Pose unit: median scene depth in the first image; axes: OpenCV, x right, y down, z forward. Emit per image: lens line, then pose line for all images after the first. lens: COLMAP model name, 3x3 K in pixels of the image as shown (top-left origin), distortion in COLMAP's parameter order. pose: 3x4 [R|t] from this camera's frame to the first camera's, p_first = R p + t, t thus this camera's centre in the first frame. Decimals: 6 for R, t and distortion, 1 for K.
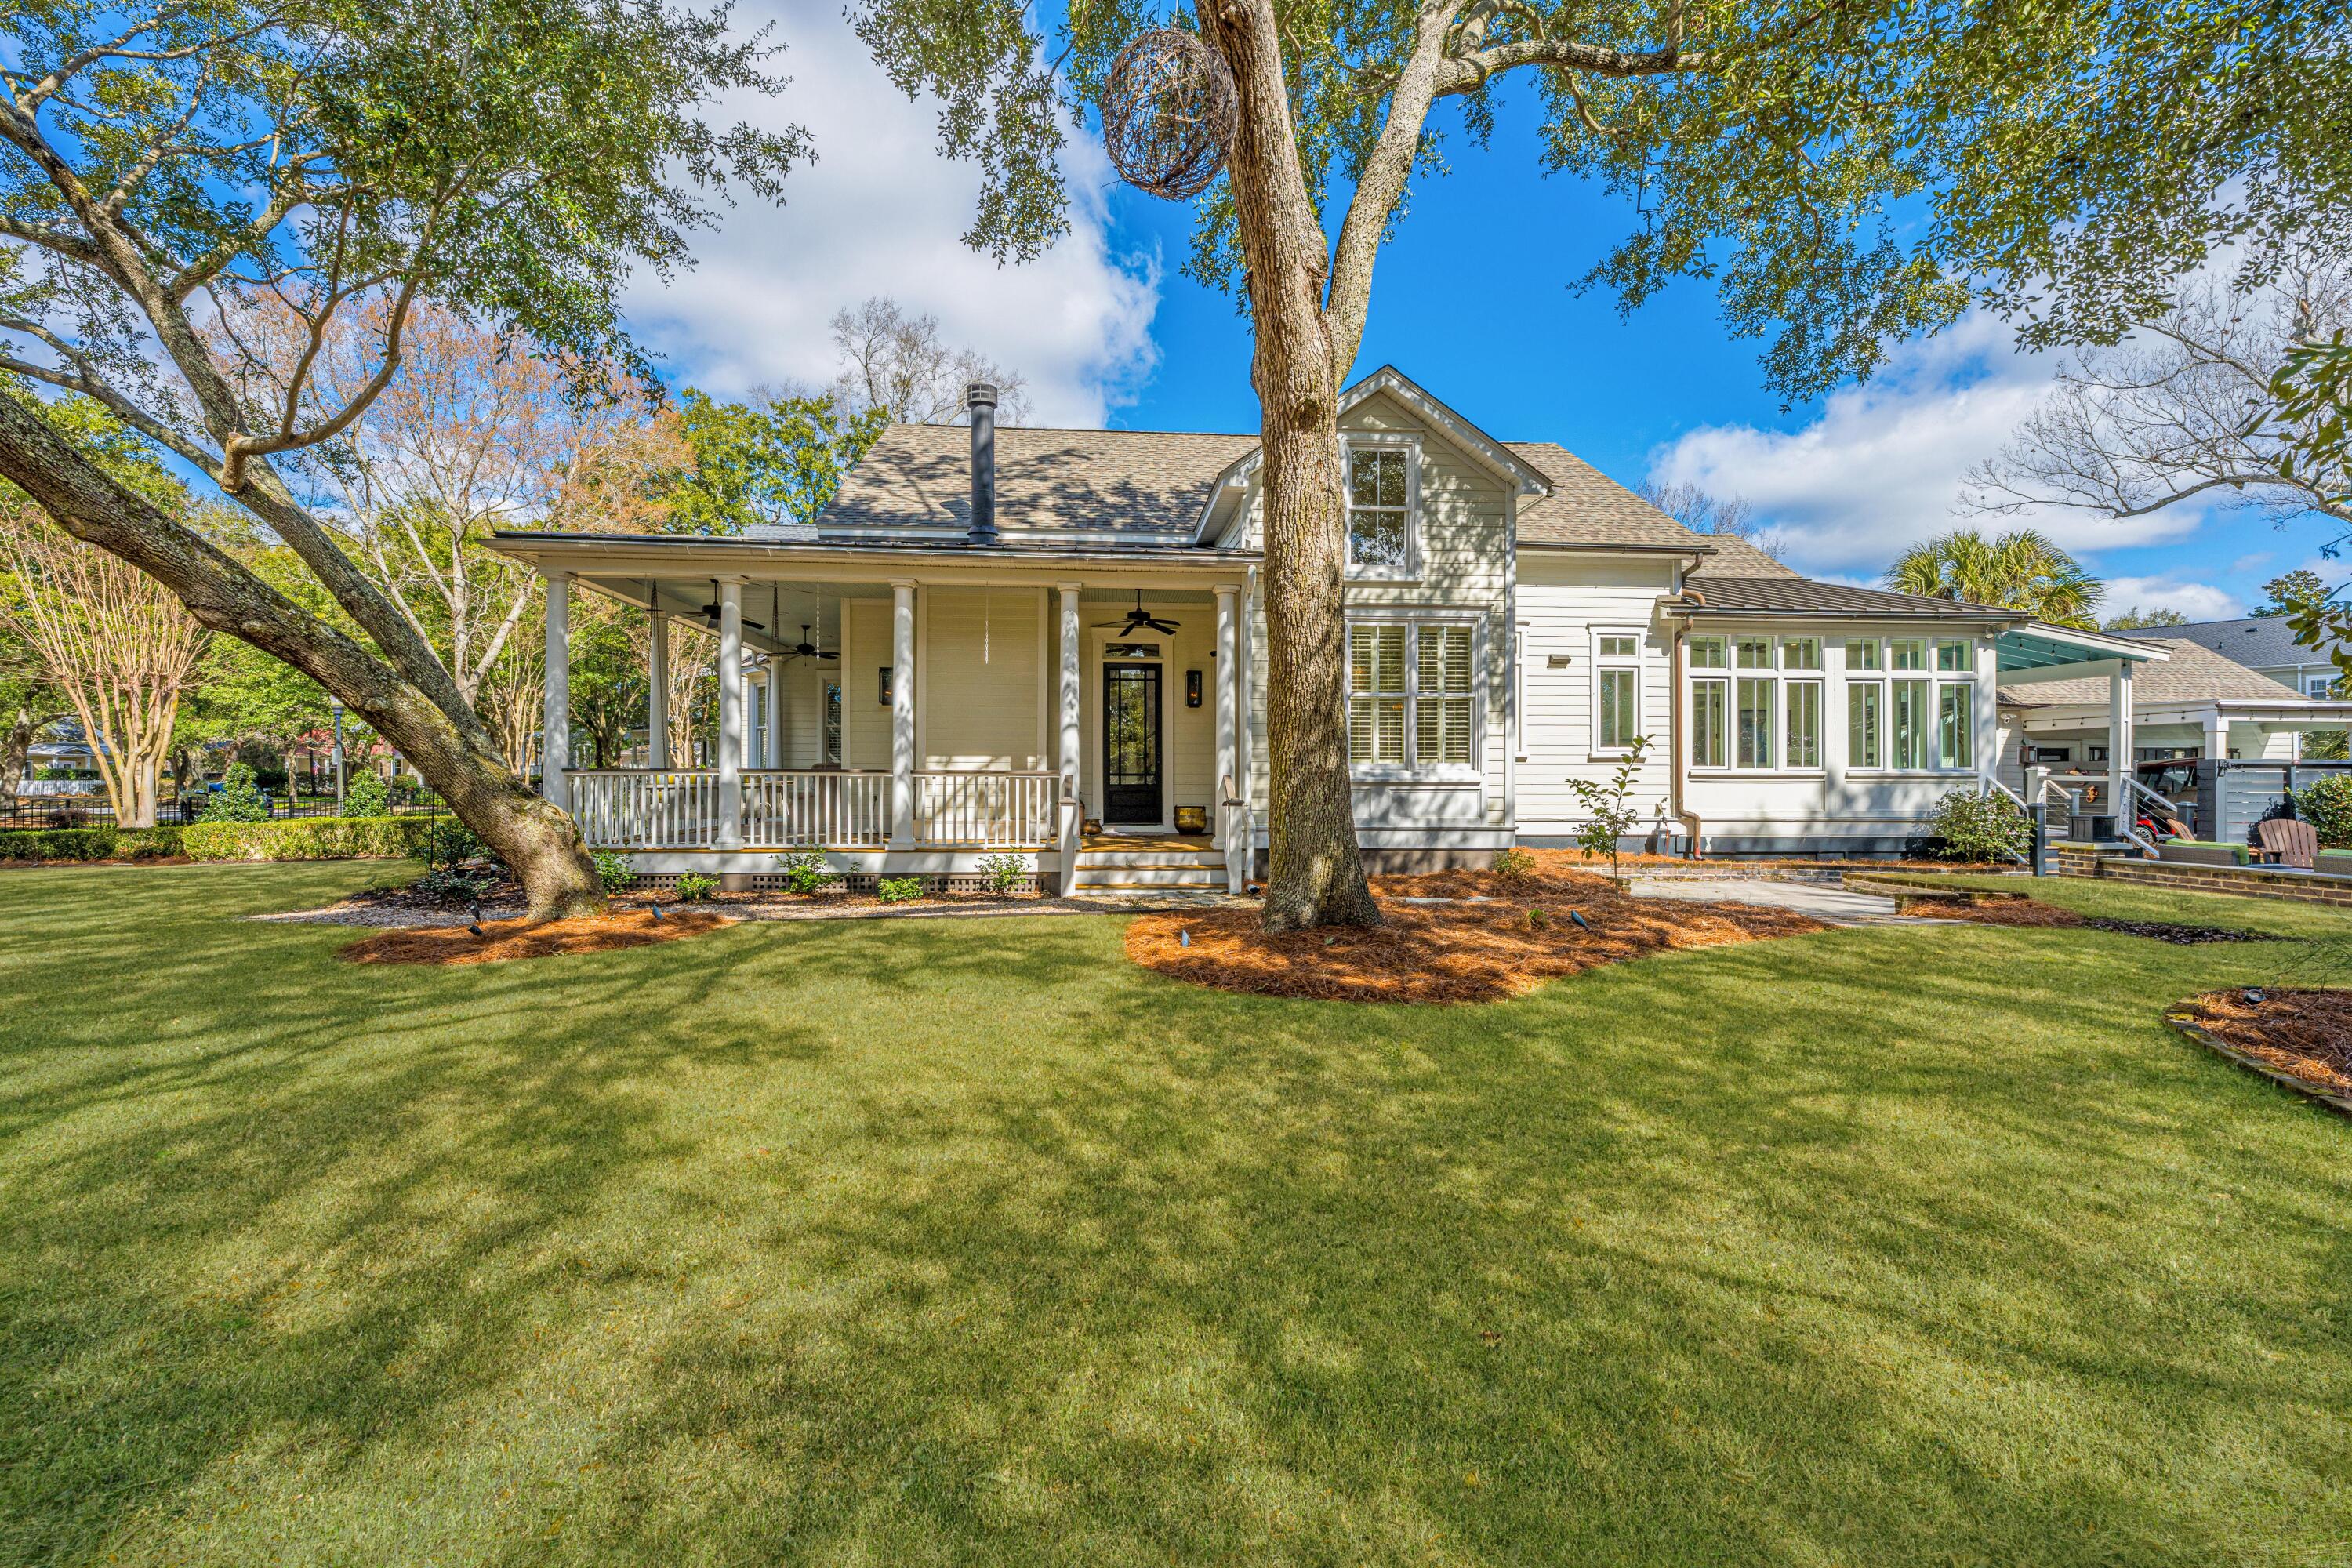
lens RADIAL K [[920.4, 0, 1168.9], [0, 920.4, 784.0], [0, 0, 1]] dist [0.002302, -0.000259]
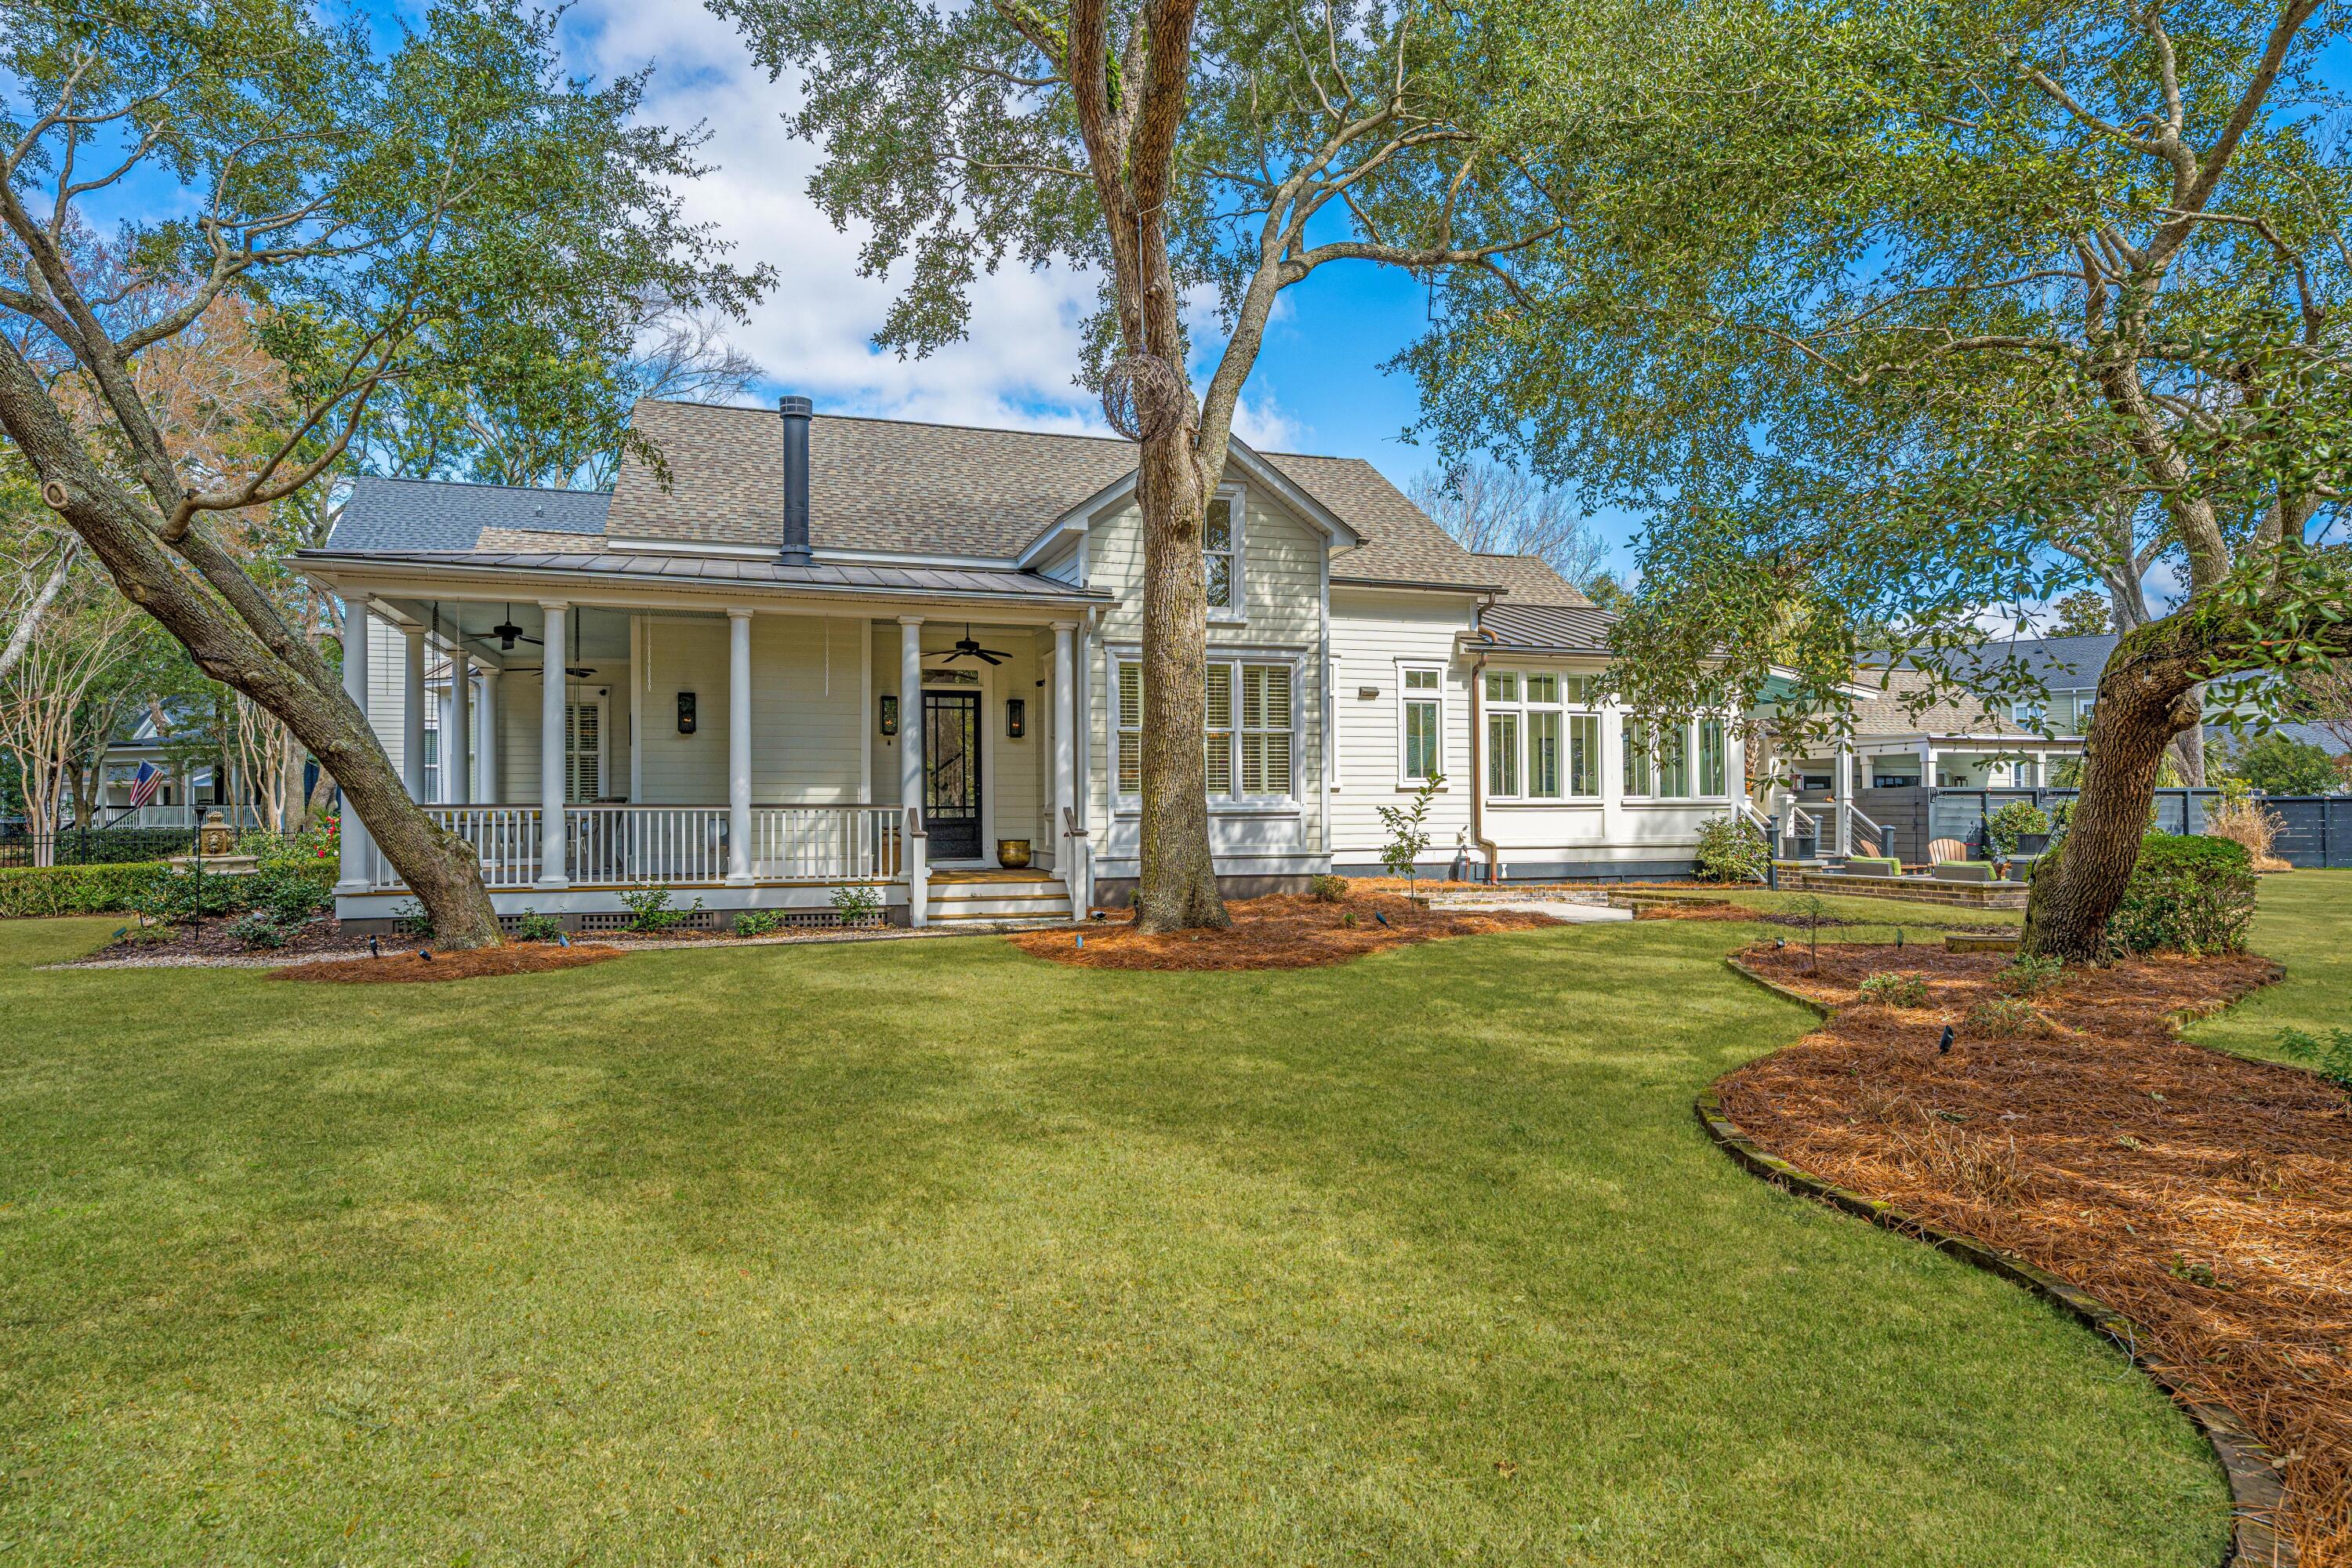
lens RADIAL K [[1292.5, 0, 1176.6], [0, 1292.5, 787.9], [0, 0, 1]] dist [-0.002270, 0.000816]
pose [[0.969316, -0.003342, 0.245797, -0.136189], [0.009853, 0.999632, -0.025266, 0.005130], [-0.245622, 0.026913, 0.968992, -0.335875]]
